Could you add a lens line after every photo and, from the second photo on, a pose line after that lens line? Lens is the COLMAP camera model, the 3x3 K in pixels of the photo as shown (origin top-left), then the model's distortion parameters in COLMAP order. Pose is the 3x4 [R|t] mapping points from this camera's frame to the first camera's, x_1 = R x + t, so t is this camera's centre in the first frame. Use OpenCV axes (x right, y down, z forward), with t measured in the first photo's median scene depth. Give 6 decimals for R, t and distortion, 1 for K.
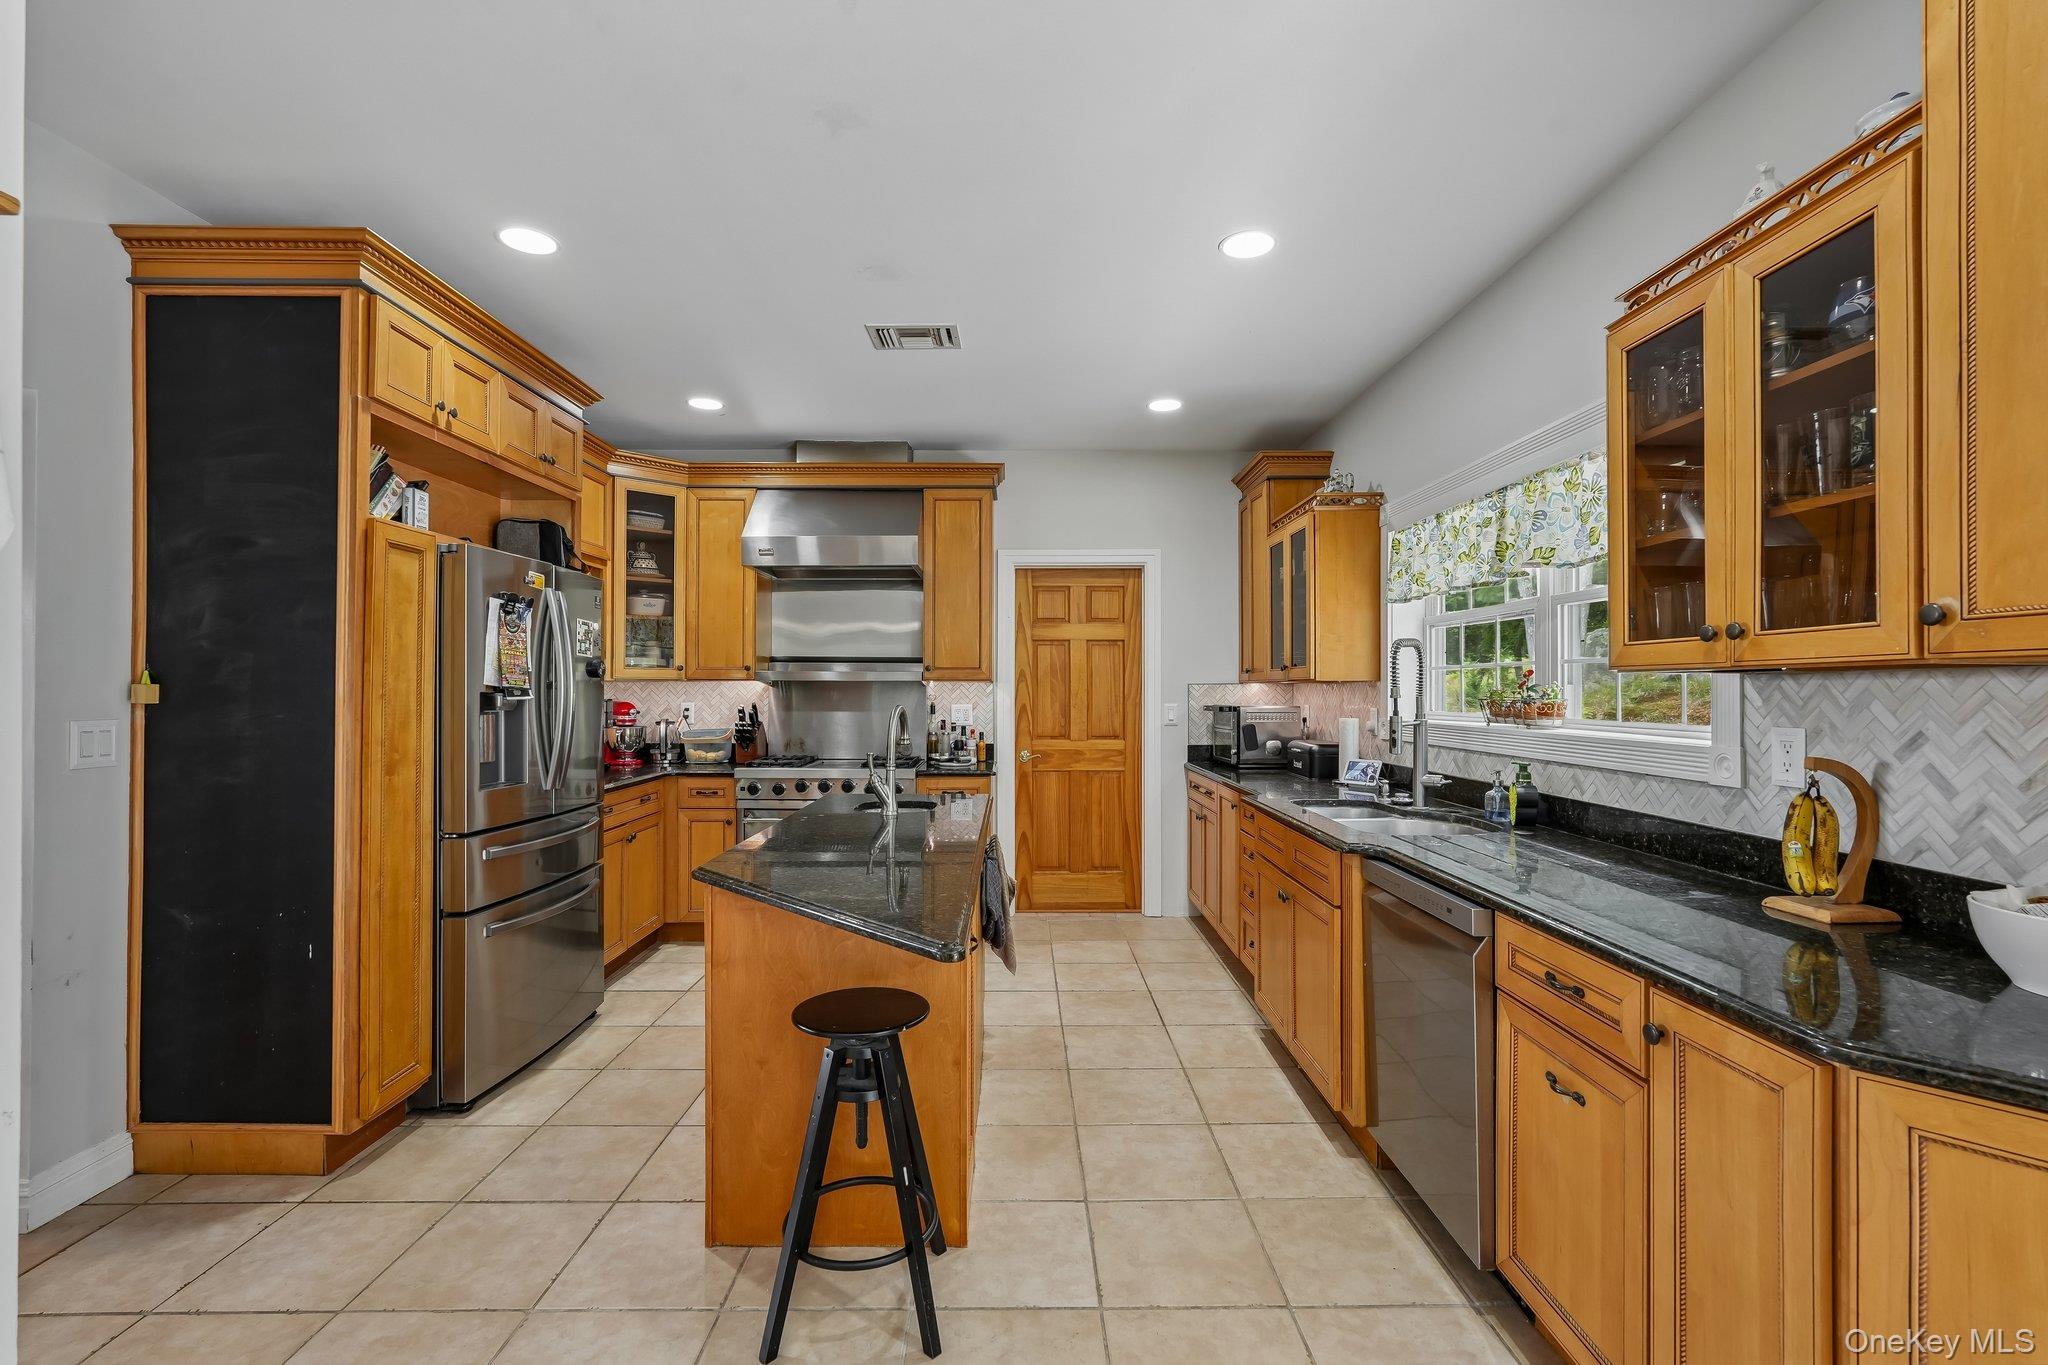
lens RADIAL K [[889.6, 0, 1019.5], [0, 889.6, 662.3], [0, 0, 1]] dist [-0.020145, 0.004778]
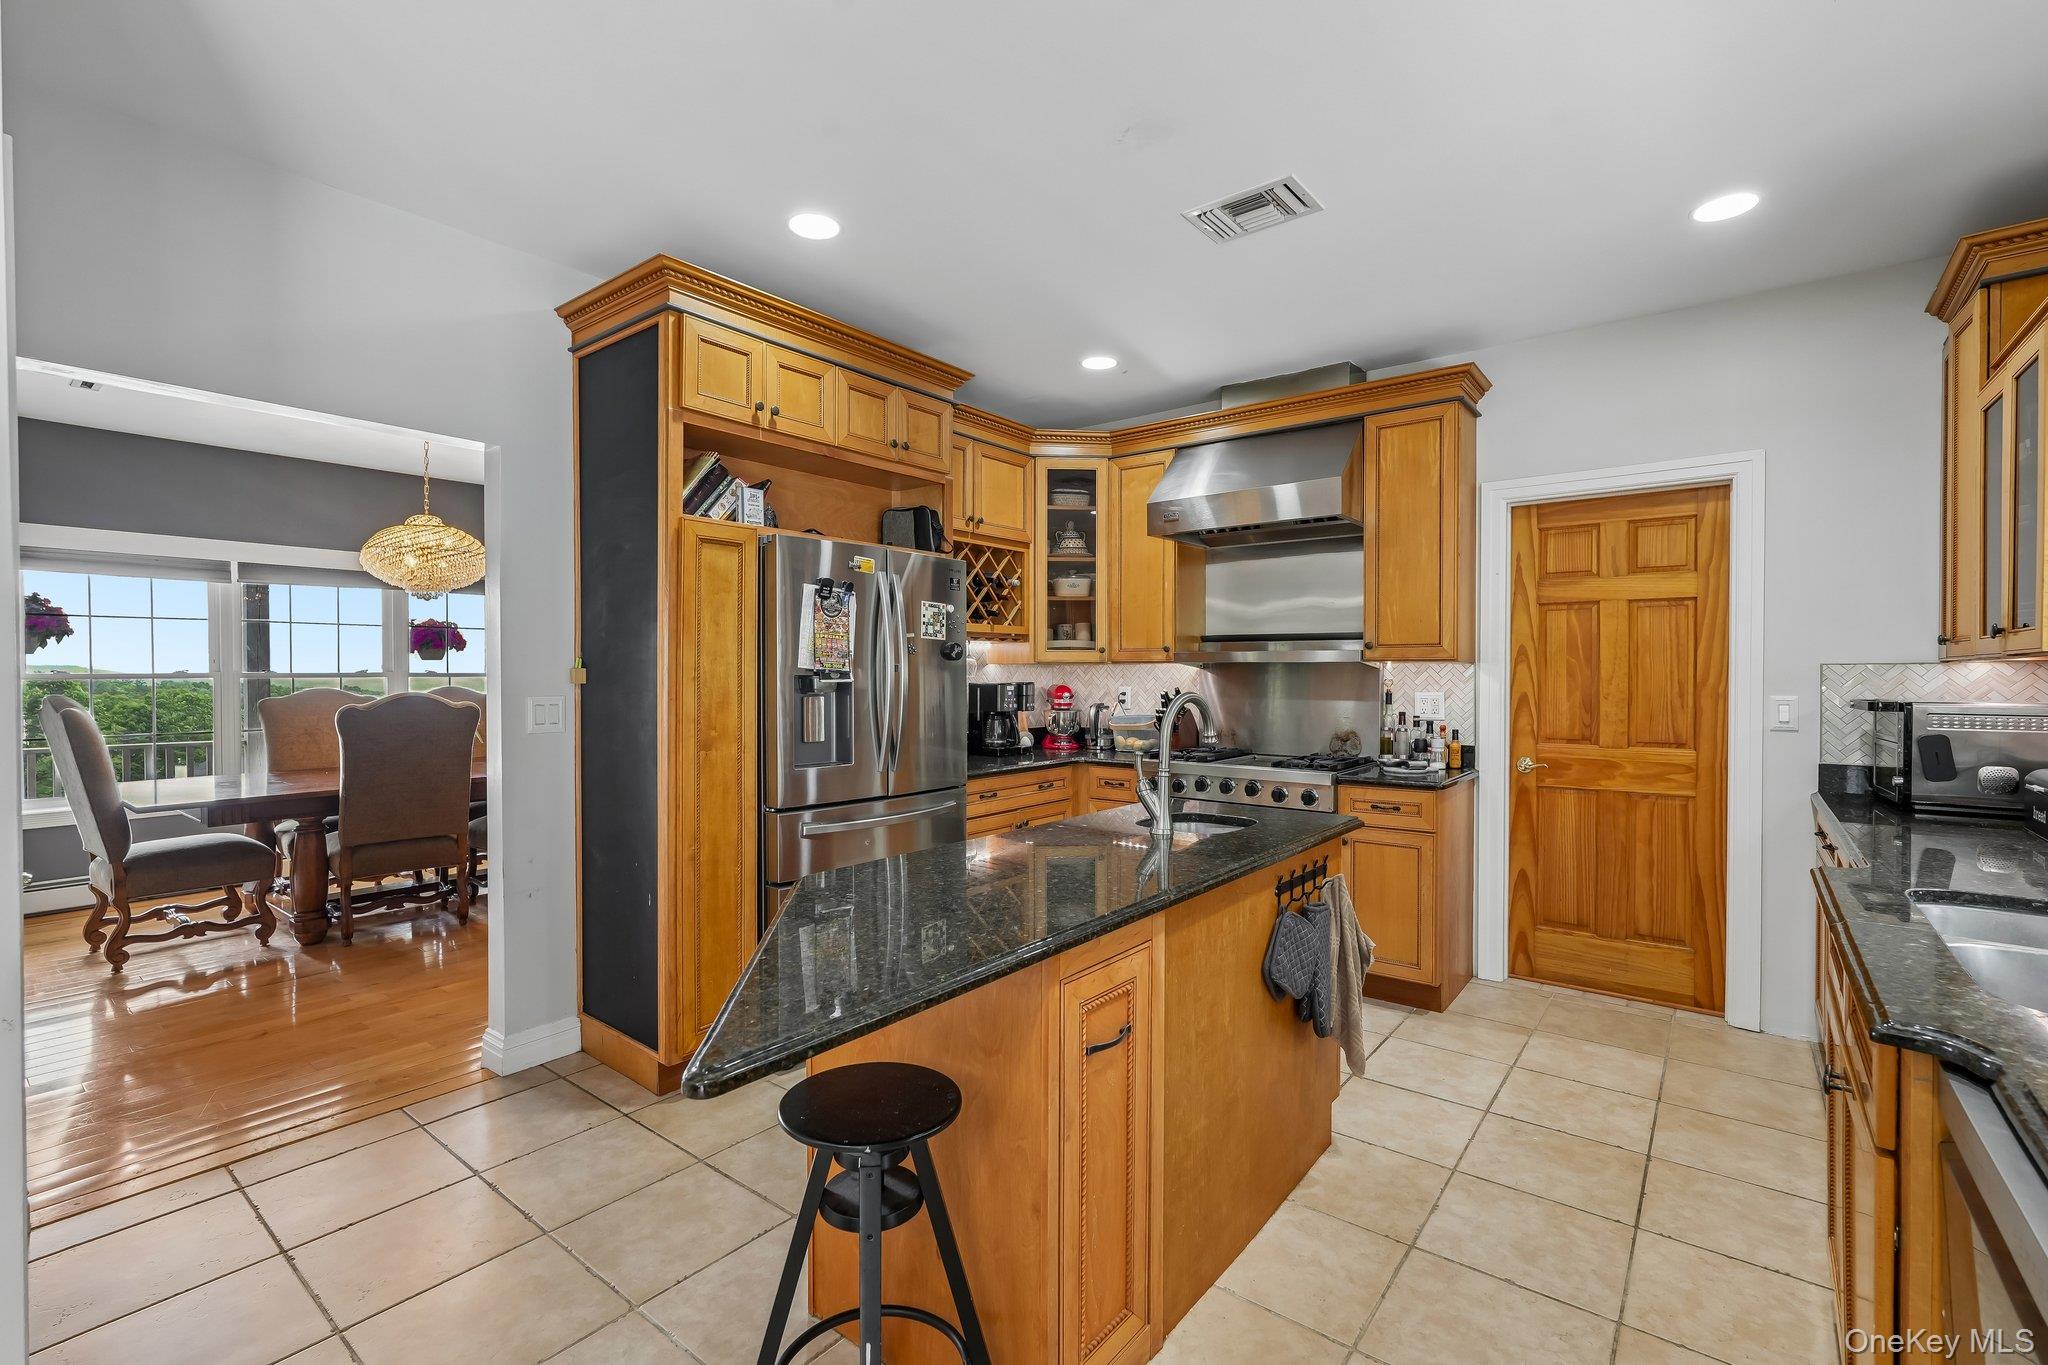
lens RADIAL K [[902.6, 0, 1018.4], [0, 902.6, 669.1], [0, 0, 1]] dist [-0.021534, 0.010480]
pose [[0.782904, -0.002151, -0.622139, 0.147719], [0.018435, 0.999635, 0.019743, 0.005982], [0.621870, -0.026926, 0.782658, 0.187003]]
